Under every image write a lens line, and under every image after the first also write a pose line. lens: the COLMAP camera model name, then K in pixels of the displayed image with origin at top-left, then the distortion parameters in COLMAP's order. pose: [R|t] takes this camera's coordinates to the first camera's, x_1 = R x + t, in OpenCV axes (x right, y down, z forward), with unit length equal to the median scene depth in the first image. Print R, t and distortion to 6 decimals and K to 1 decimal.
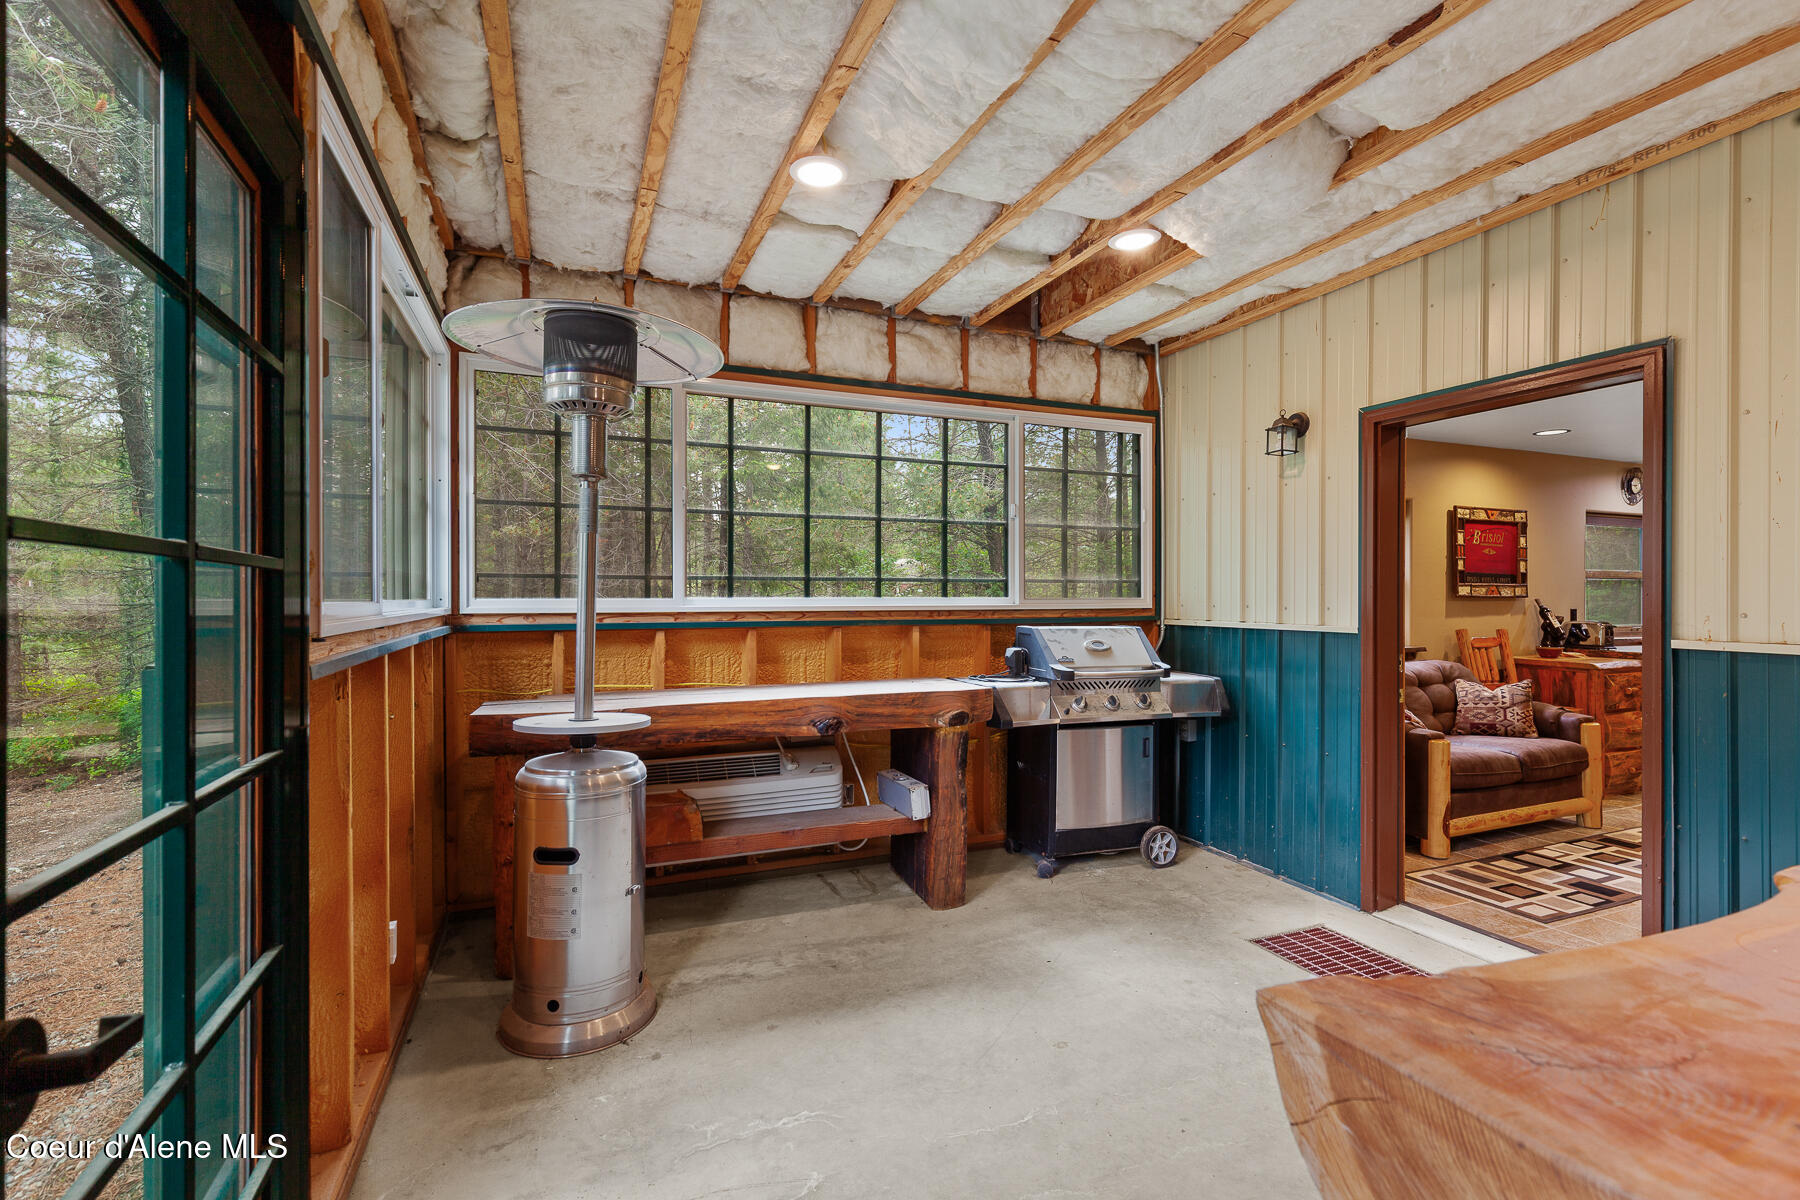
lens RADIAL K [[822.8, 0, 897.9], [0, 822.8, 600.0], [0, 0, 1]] dist [0.005664, -0.001212]
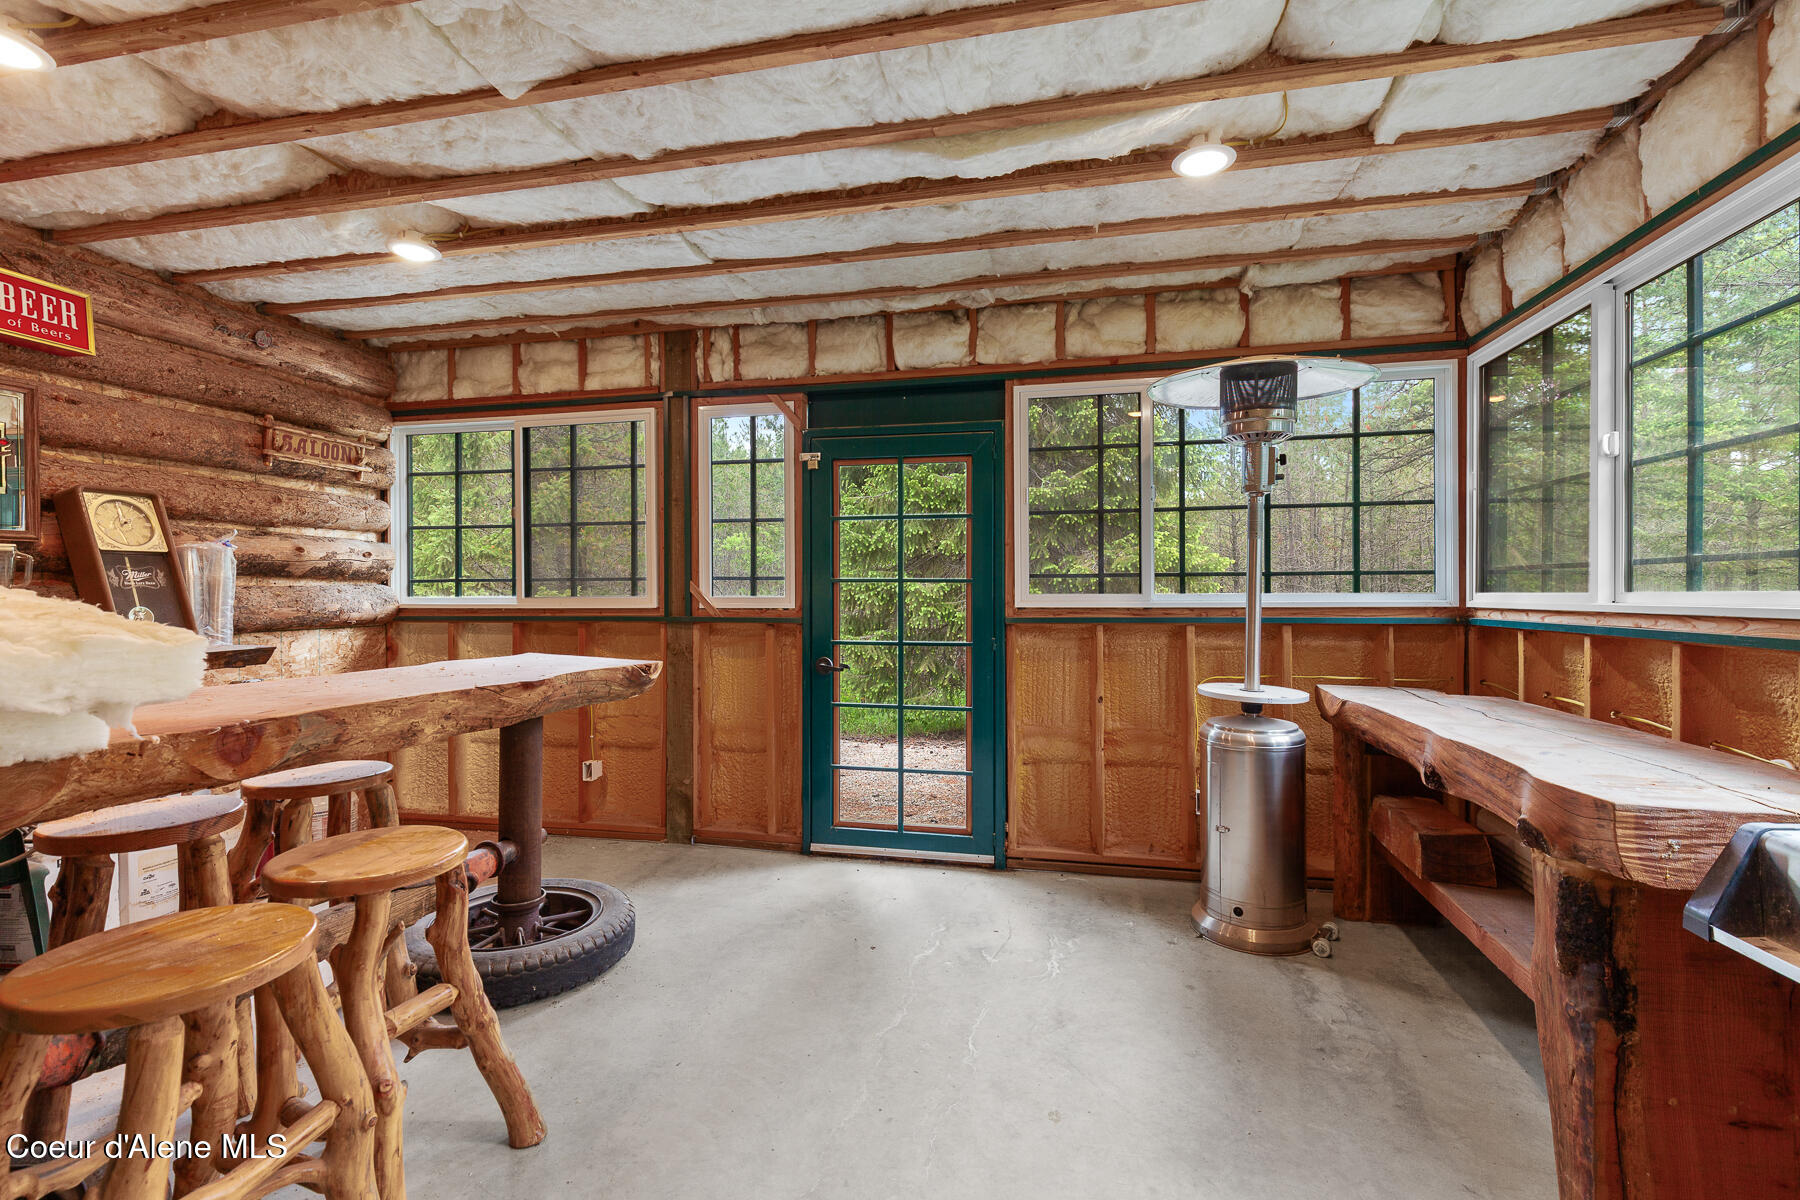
lens RADIAL K [[822.8, 0, 903.3], [0, 822.8, 592.8], [0, 0, 1]] dist [0.005664, -0.001212]
pose [[-0.579474, 0.006594, -0.814964, 0.789979], [-0.001625, 0.999956, 0.009246, -0.010907], [0.814989, 0.006683, -0.579438, 1.093368]]
